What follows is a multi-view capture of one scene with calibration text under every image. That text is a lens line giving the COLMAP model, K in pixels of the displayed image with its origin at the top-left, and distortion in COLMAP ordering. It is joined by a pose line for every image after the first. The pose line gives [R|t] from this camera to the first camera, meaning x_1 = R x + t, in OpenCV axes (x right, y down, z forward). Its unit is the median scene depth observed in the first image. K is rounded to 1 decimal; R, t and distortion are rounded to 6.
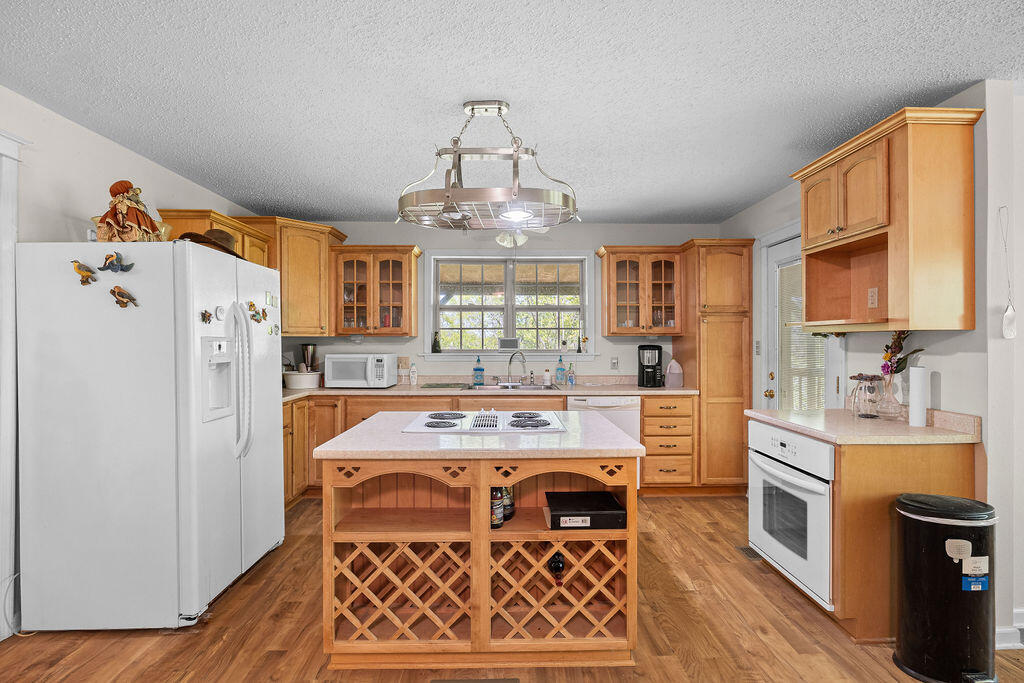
lens RADIAL K [[478.6, 0, 512.0], [0, 478.6, 341.5], [0, 0, 1]] dist [-0.013723, 0.001160]
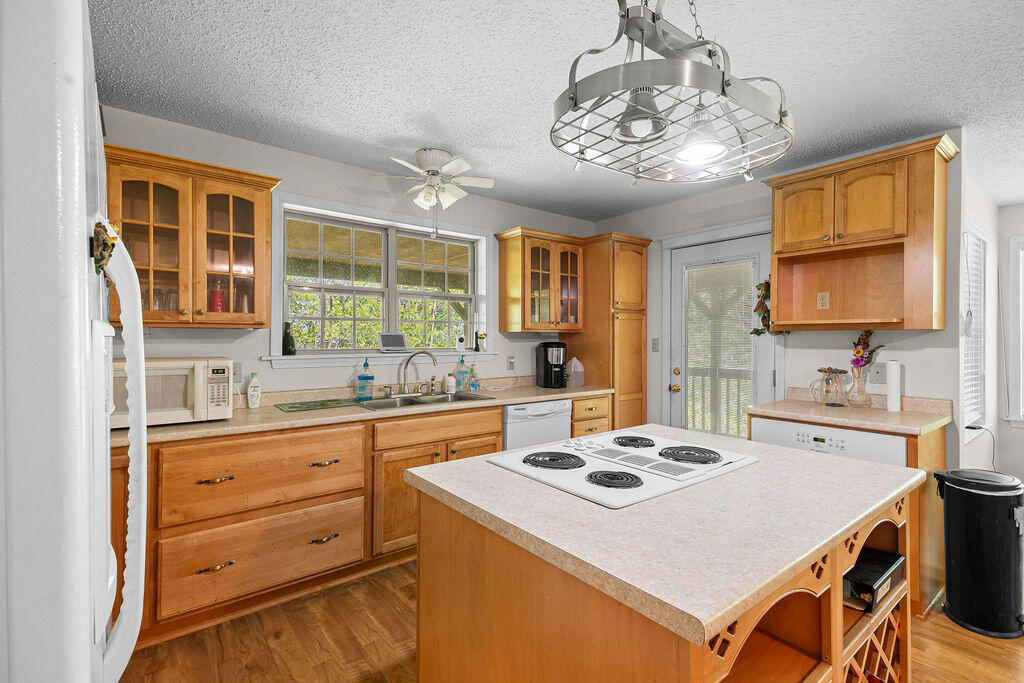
lens RADIAL K [[462.6, 0, 516.3], [0, 462.6, 338.6], [0, 0, 1]] dist [0.017531, -0.000058]
pose [[0.797967, 0.002847, 0.602694, -0.317890], [-0.002812, 0.999996, -0.001000, 0.001558], [-0.602694, -0.000896, 0.797972, 0.344397]]
